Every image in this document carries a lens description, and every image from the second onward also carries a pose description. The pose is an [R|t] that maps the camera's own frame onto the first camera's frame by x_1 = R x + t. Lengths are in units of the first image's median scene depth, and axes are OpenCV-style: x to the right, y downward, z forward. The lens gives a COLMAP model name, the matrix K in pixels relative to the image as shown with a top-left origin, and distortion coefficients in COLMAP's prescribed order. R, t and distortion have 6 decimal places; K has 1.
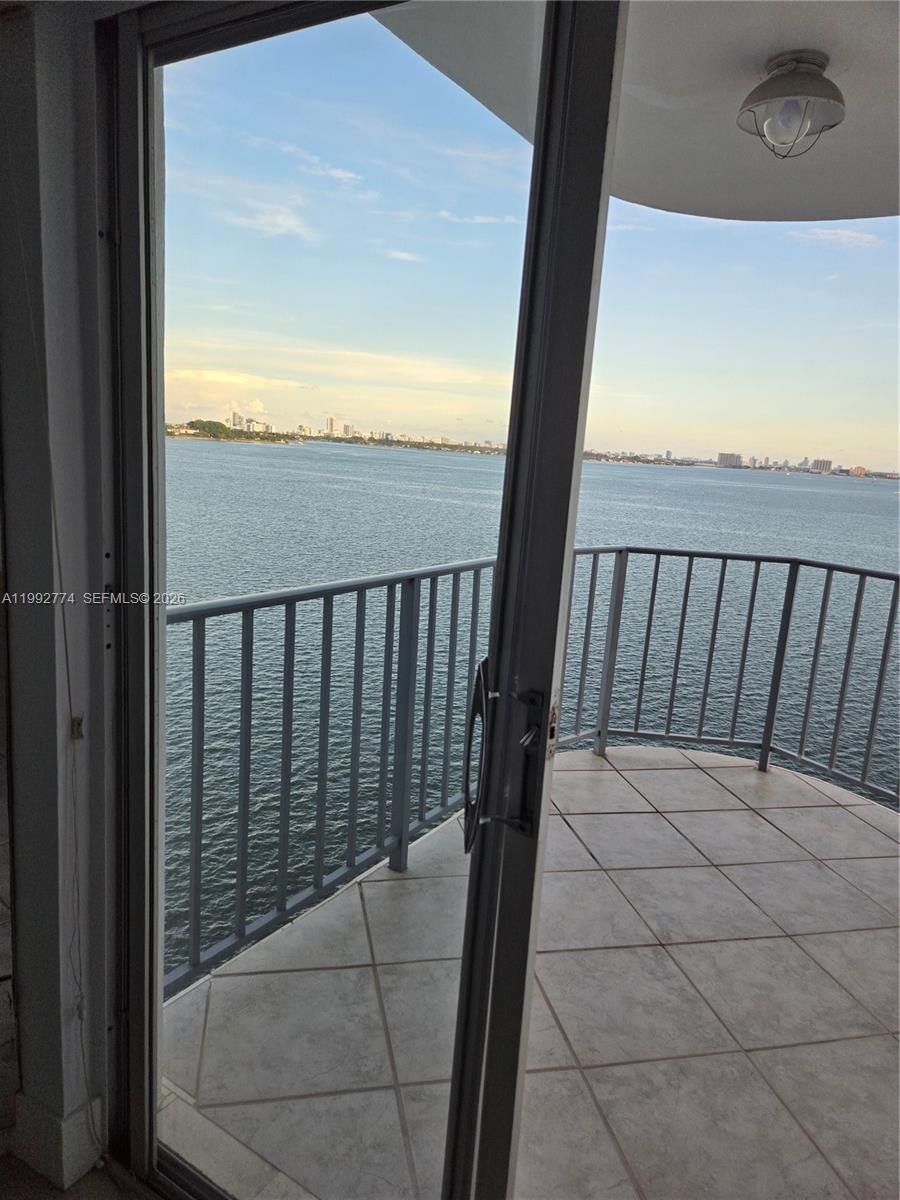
lens RADIAL K [[803.6, 0, 450.0], [0, 803.6, 600.0], [0, 0, 1]] dist [-0.067364, -0.000650]
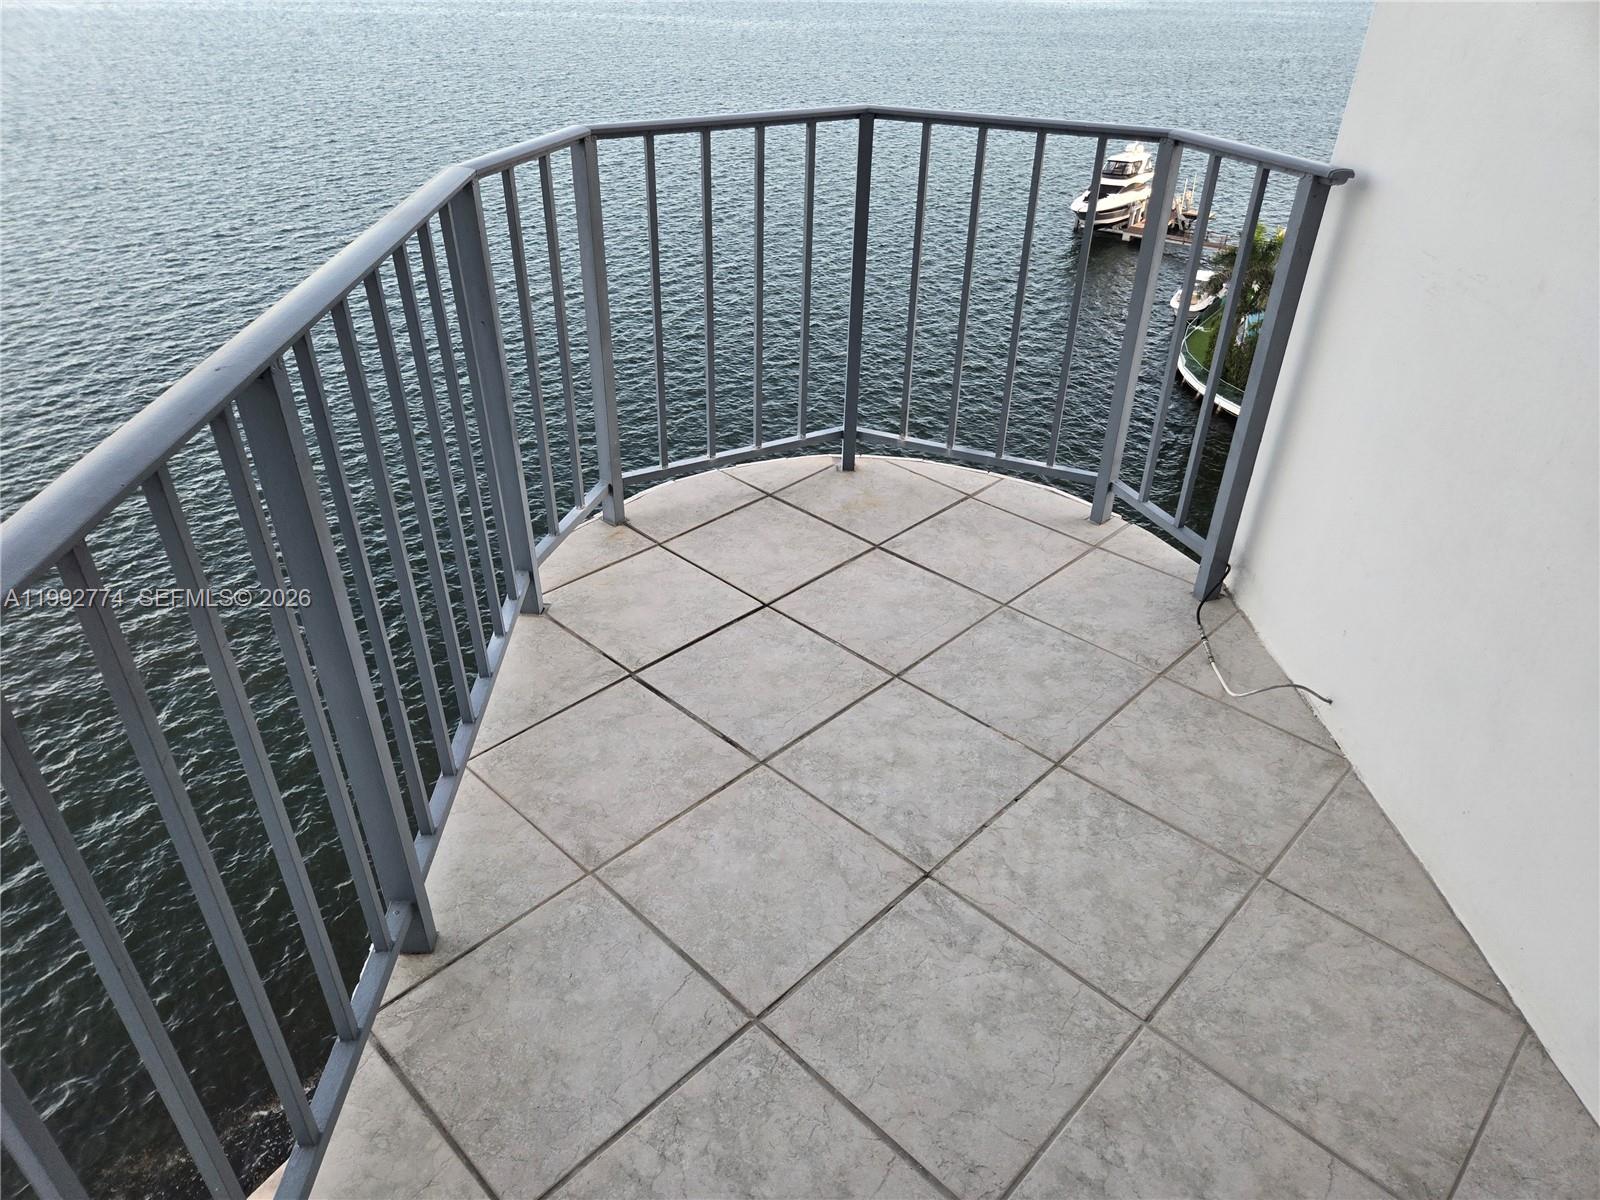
lens RADIAL K [[1071.5, 0, 791.5], [0, 1071.5, 642.0], [0, 0, 1]] dist [-0.067364, -0.000650]
pose [[0.848066, -0.332358, 0.412701, -0.053437], [0.138012, 0.890504, 0.433539, -0.046228], [-0.511602, -0.310712, 0.801075, 0.297475]]
